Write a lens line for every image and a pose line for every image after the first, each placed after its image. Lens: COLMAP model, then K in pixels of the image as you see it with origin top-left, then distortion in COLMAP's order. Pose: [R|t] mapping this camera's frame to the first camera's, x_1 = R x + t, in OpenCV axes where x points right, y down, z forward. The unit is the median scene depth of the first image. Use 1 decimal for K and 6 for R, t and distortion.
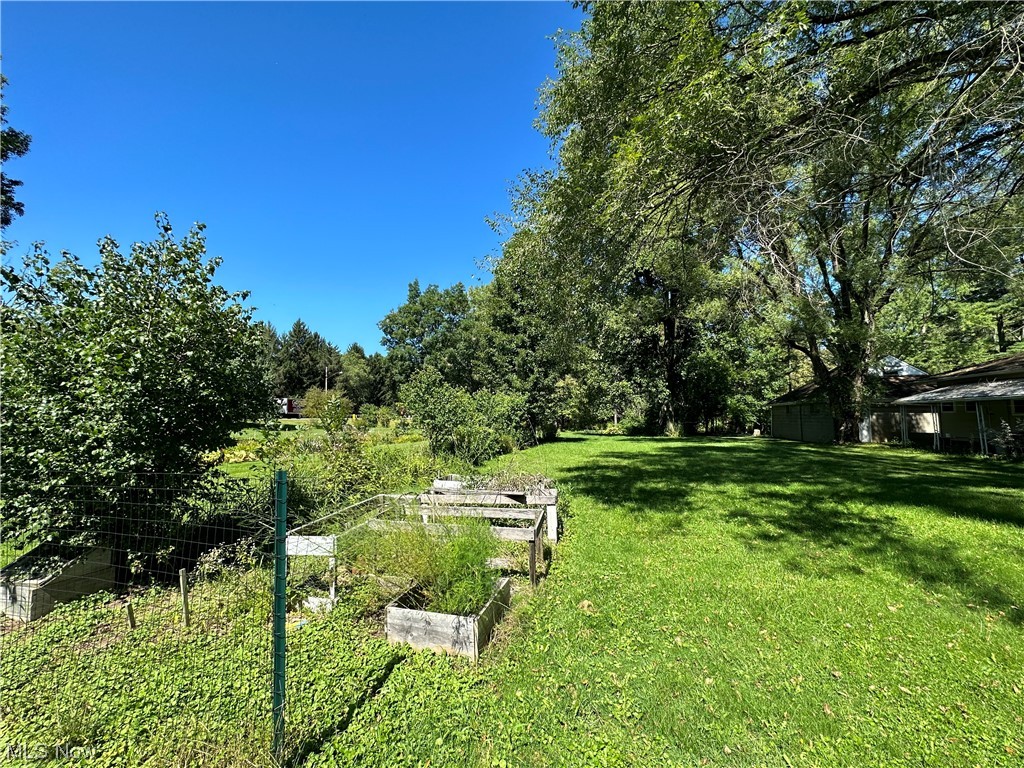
lens RADIAL K [[408.1, 0, 512.0], [0, 408.1, 384.0], [0, 0, 1]] dist [-0.001727, 0.000162]
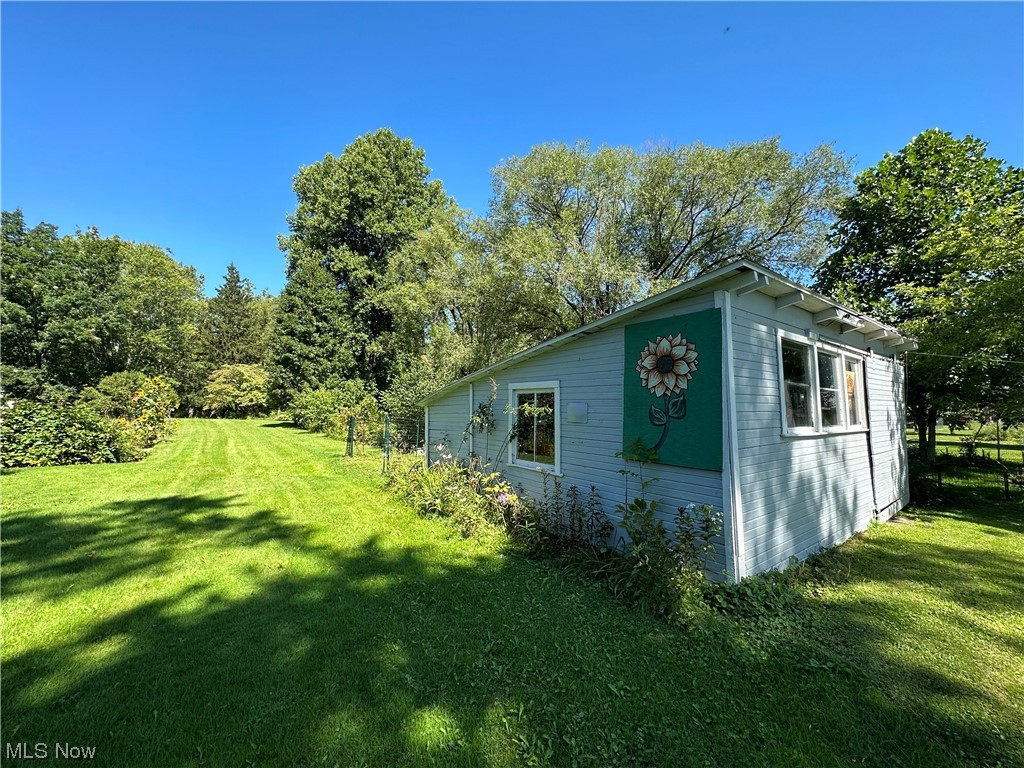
lens RADIAL K [[408.1, 0, 512.0], [0, 408.1, 384.0], [0, 0, 1]] dist [-0.001727, 0.000162]
pose [[0.620479, 0.062540, 0.781726, -0.264190], [-0.082896, 0.996461, -0.013922, -0.012592], [-0.779830, -0.056164, 0.623467, -0.161514]]
